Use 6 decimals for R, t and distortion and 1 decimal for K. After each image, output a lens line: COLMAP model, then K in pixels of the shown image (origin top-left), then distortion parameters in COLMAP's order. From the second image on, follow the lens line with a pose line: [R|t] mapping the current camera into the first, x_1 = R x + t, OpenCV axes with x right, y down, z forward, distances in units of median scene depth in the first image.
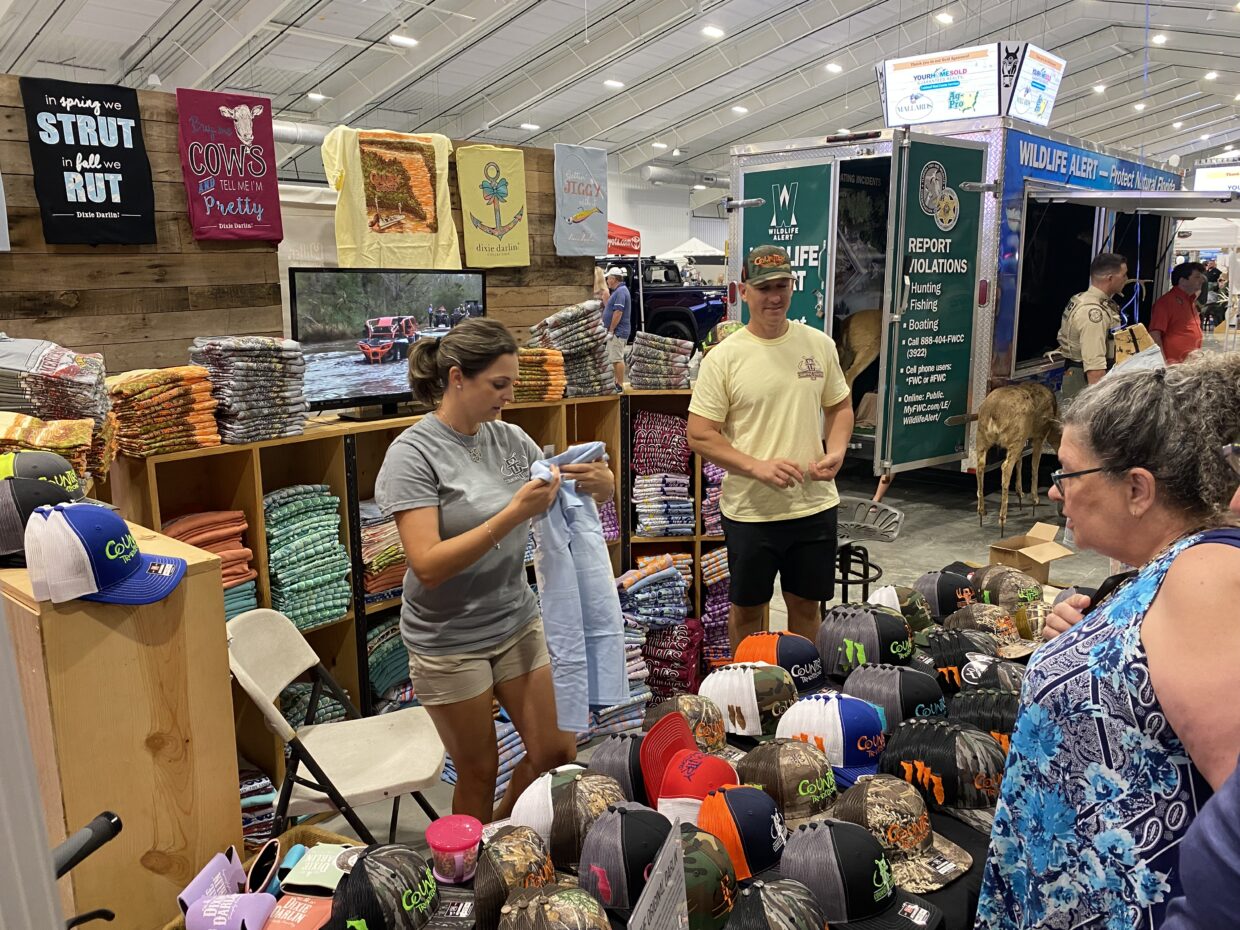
lens RADIAL K [[959.8, 0, 609.4], [0, 959.8, 462.8], [0, 0, 1]] dist [0.036266, -0.035320]
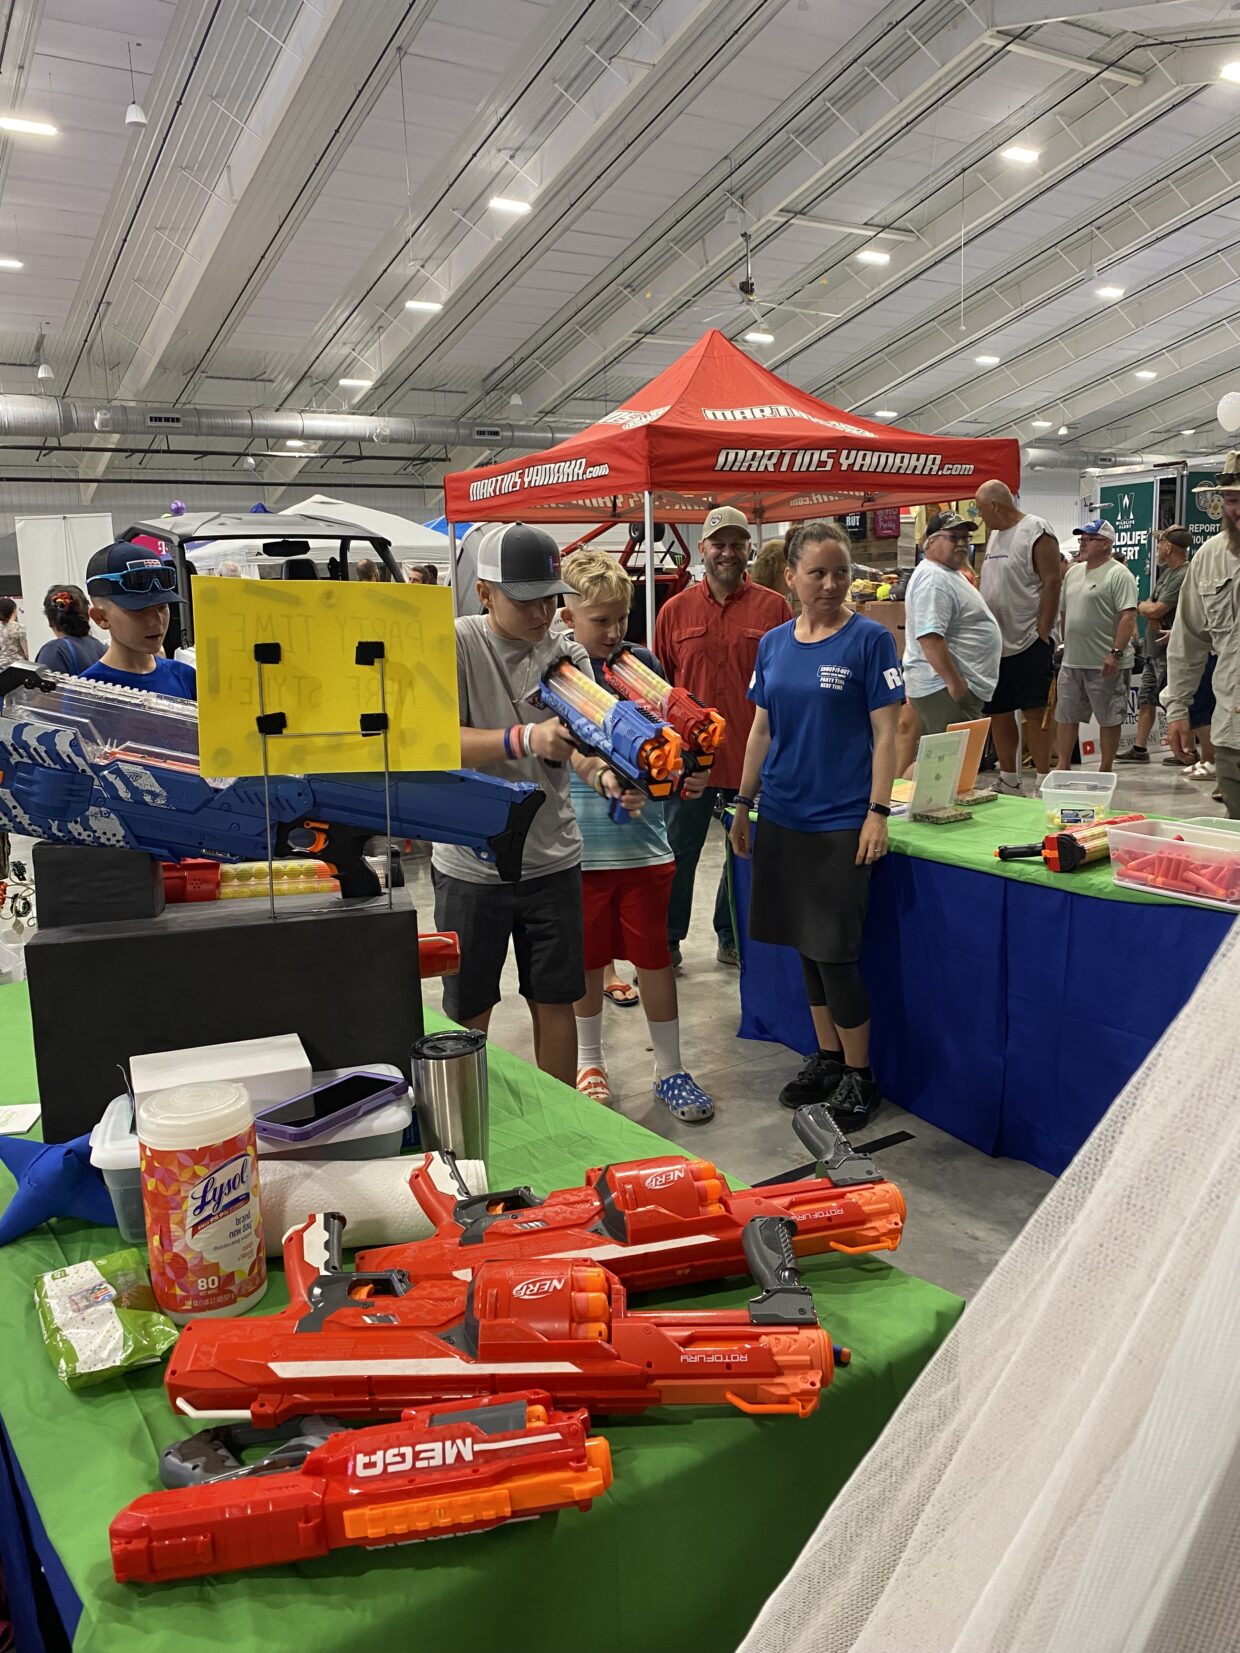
lens RADIAL K [[1279.5, 0, 623.4], [0, 1279.5, 825.8], [0, 0, 1]] dist [0.036266, -0.035320]
pose [[0.967119, 0.017646, -0.253711, -0.088665], [-0.021401, 0.999698, -0.012047, 0.367445], [0.253422, 0.017081, 0.967205, -1.525949]]
